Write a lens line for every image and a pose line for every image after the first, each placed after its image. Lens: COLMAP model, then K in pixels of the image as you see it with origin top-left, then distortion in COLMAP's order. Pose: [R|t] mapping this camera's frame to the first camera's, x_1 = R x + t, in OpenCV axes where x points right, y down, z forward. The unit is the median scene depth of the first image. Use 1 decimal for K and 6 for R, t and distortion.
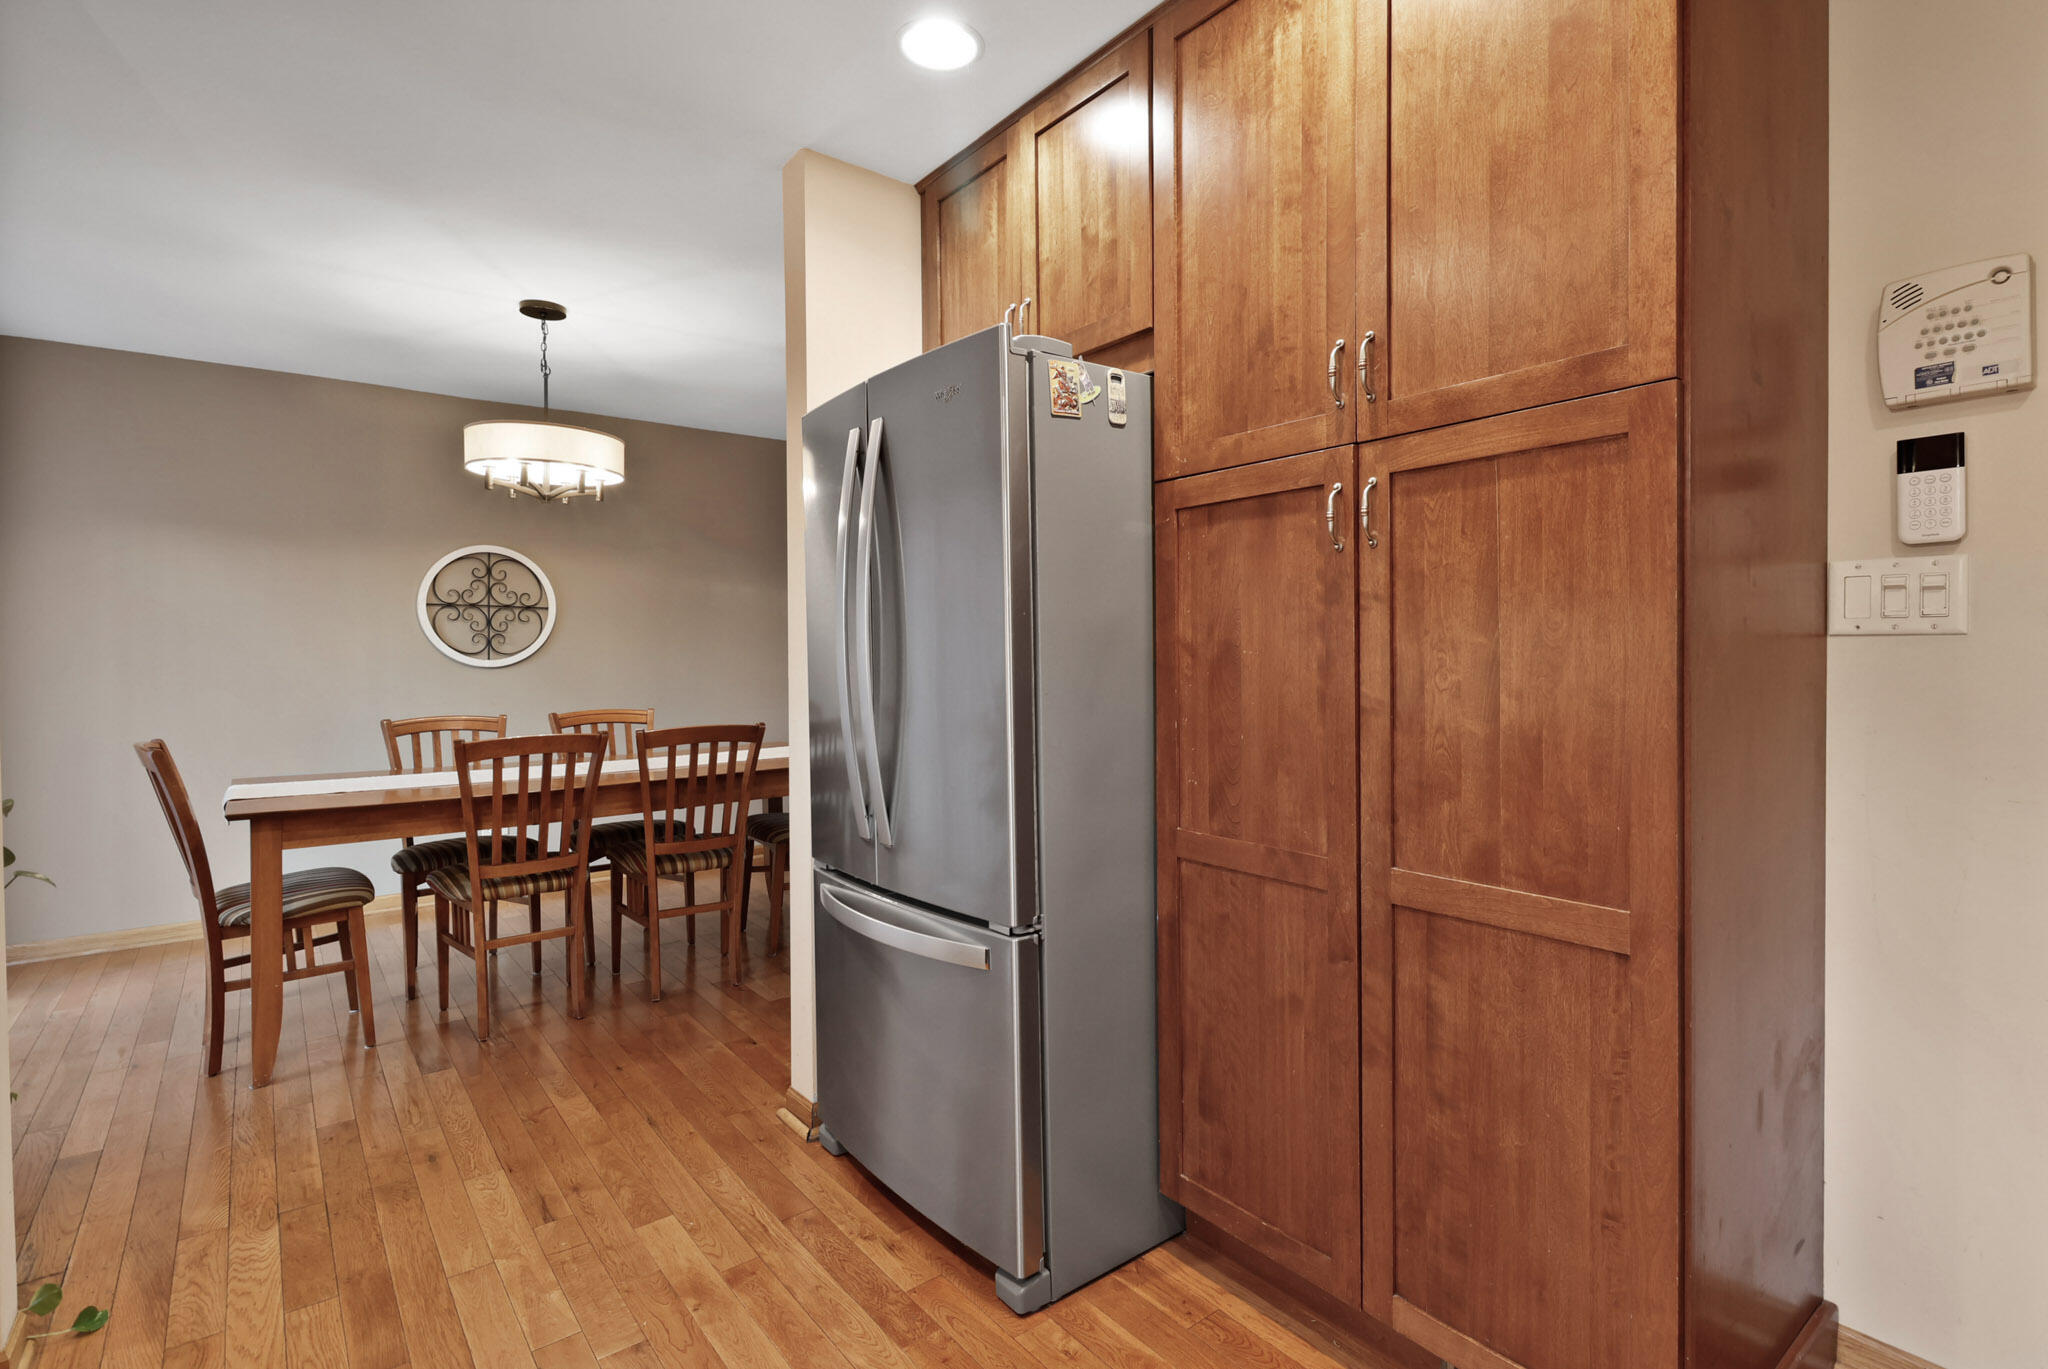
lens RADIAL K [[985.8, 0, 1036.1], [0, 985.8, 652.1], [0, 0, 1]] dist [0.025363, -0.014979]
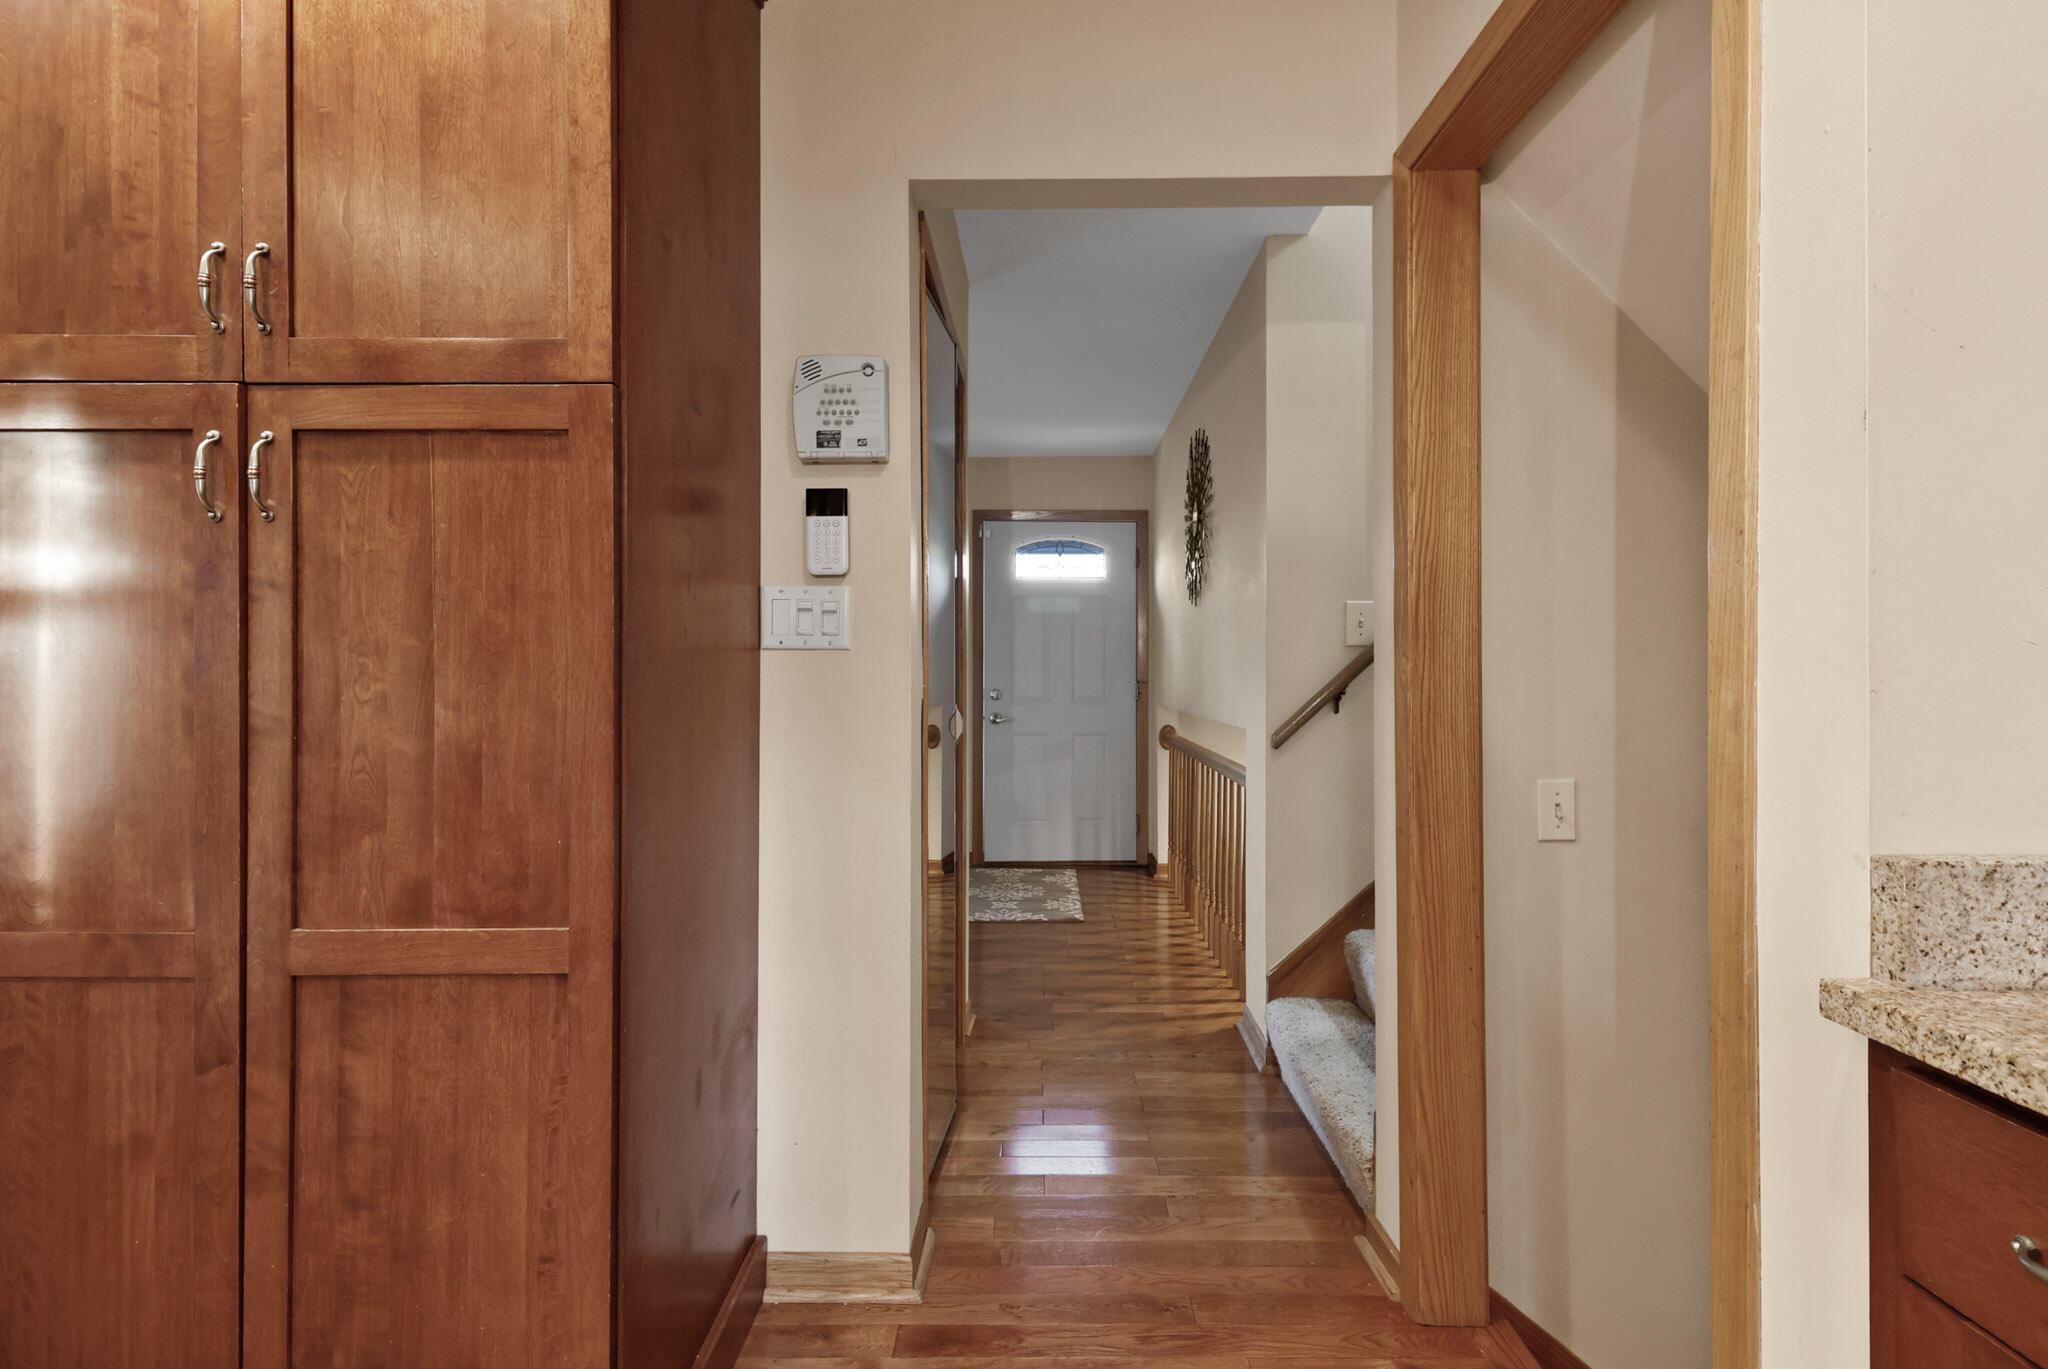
lens RADIAL K [[993.8, 0, 1024.5], [0, 993.8, 635.7], [0, 0, 1]] dist [0.042026, -0.015294]
pose [[0.630817, 0.033548, 0.775206, 0.102779], [-0.006420, 0.999256, -0.038021, 0.011377], [-0.775905, 0.019008, 0.630563, 0.035241]]
